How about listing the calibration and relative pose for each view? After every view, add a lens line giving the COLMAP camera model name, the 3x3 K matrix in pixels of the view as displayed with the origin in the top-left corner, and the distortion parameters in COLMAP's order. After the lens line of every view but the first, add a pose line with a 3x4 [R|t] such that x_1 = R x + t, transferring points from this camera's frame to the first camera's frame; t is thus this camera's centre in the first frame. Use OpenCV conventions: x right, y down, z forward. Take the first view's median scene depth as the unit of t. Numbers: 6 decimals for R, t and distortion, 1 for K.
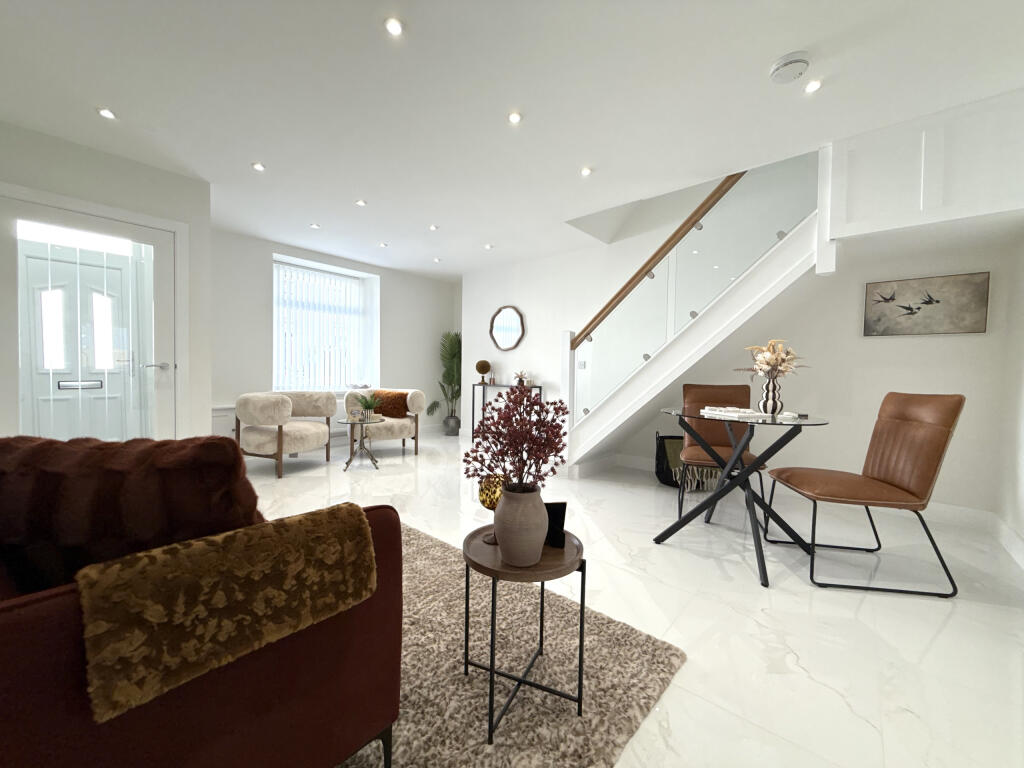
lens RADIAL K [[406.9, 0, 511.9], [0, 406.9, 382.1], [0, 0, 1]] dist [-0.001778, 0.000475]
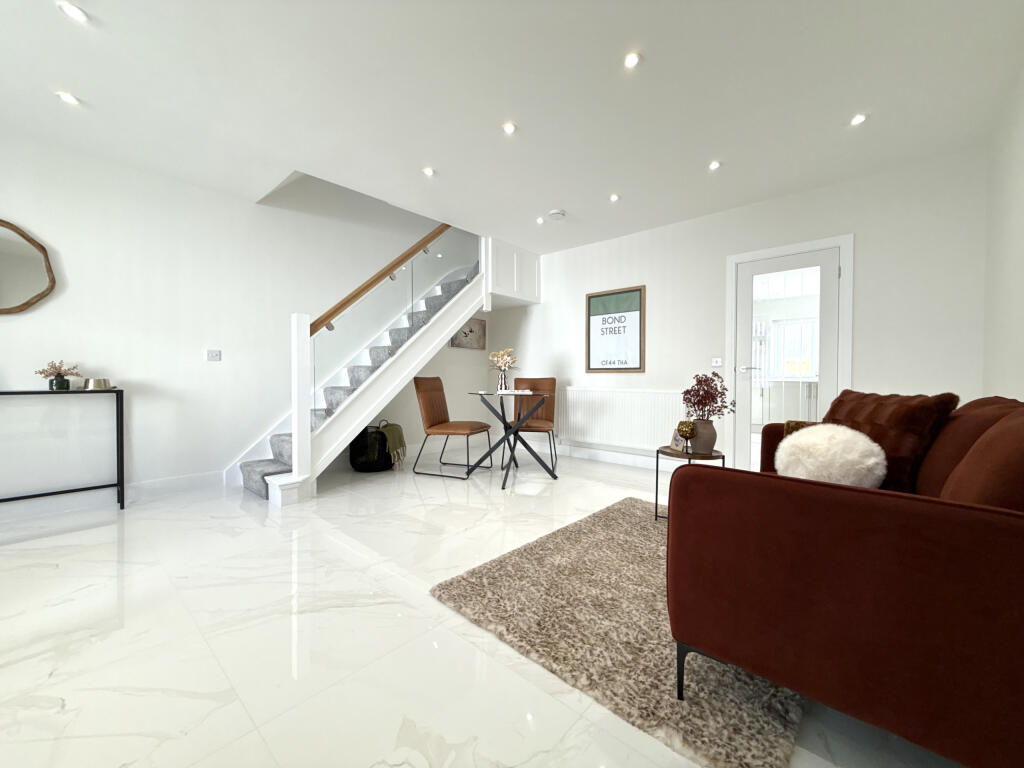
lens RADIAL K [[406.9, 0, 511.0], [0, 406.9, 383.2], [0, 0, 1]] dist [-0.001778, 0.000475]
pose [[0.022681, -0.025891, 0.999407, -0.784682], [0.013992, 0.999575, 0.025578, -0.002590], [-0.999645, 0.013404, 0.023033, 0.696320]]
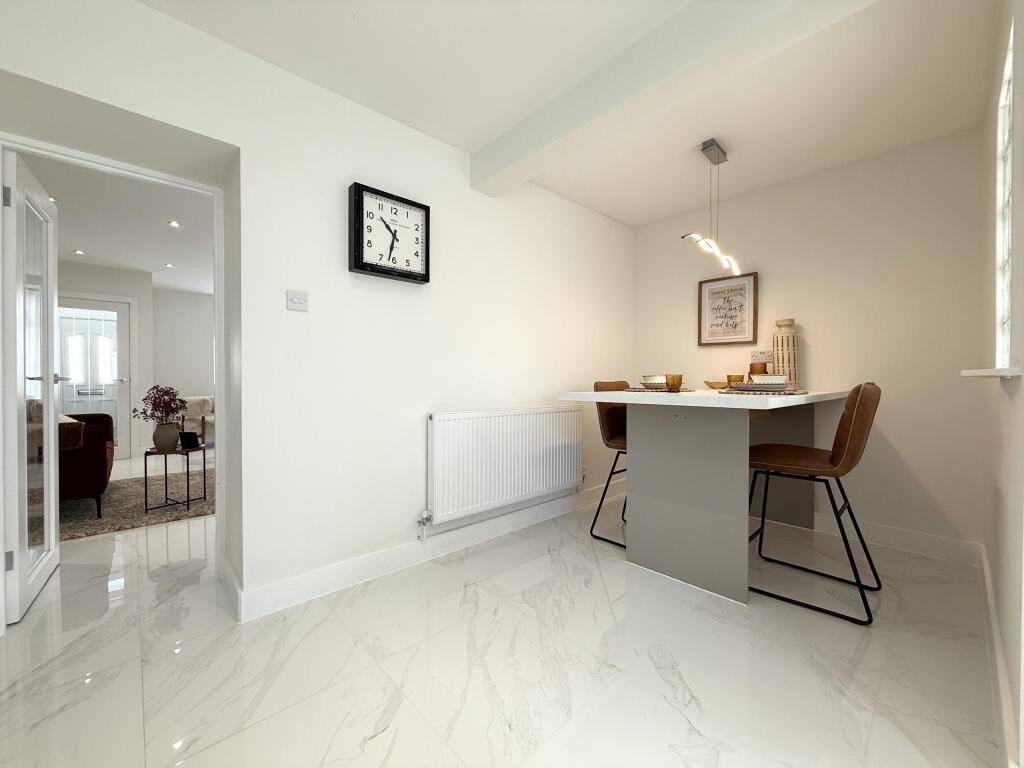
lens RADIAL K [[406.9, 0, 505.8], [0, 406.9, 382.3], [0, 0, 1]] dist [-0.001778, 0.000475]
pose [[0.993021, -0.014763, -0.117010, 0.840756], [0.012422, 0.999708, -0.020714, 0.022268], [0.117282, 0.019116, 0.992915, -0.462271]]
